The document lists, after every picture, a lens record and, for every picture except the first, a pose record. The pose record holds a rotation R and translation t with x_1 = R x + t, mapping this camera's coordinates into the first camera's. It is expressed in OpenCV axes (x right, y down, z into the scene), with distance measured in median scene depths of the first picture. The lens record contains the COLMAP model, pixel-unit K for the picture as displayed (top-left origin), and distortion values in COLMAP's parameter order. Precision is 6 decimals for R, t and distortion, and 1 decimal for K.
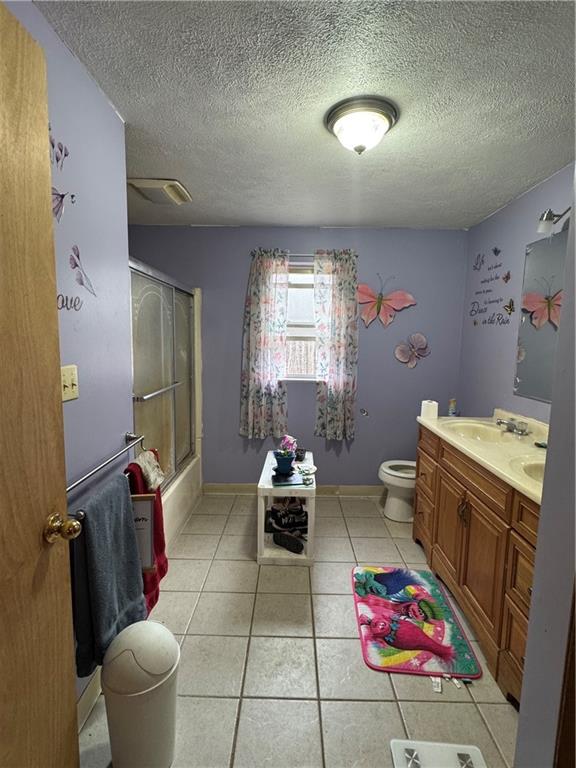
lens RADIAL K [[380.1, 0, 287.3], [0, 380.1, 384.1], [0, 0, 1]] dist [0.005229, 0.002394]
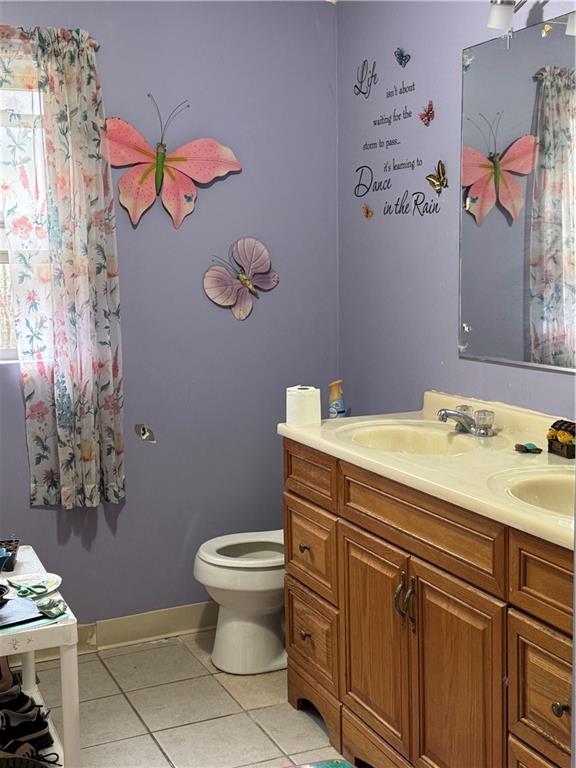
lens RADIAL K [[1007.5, 0, 288.3], [0, 1007.5, 383.5], [0, 0, 1]] dist [0.118613, 0.000000]
pose [[0.907296, -0.082838, 0.412251, -0.125067], [0.081192, 0.996466, 0.021542, 0.012612], [-0.412579, 0.013927, 0.910815, -0.077957]]
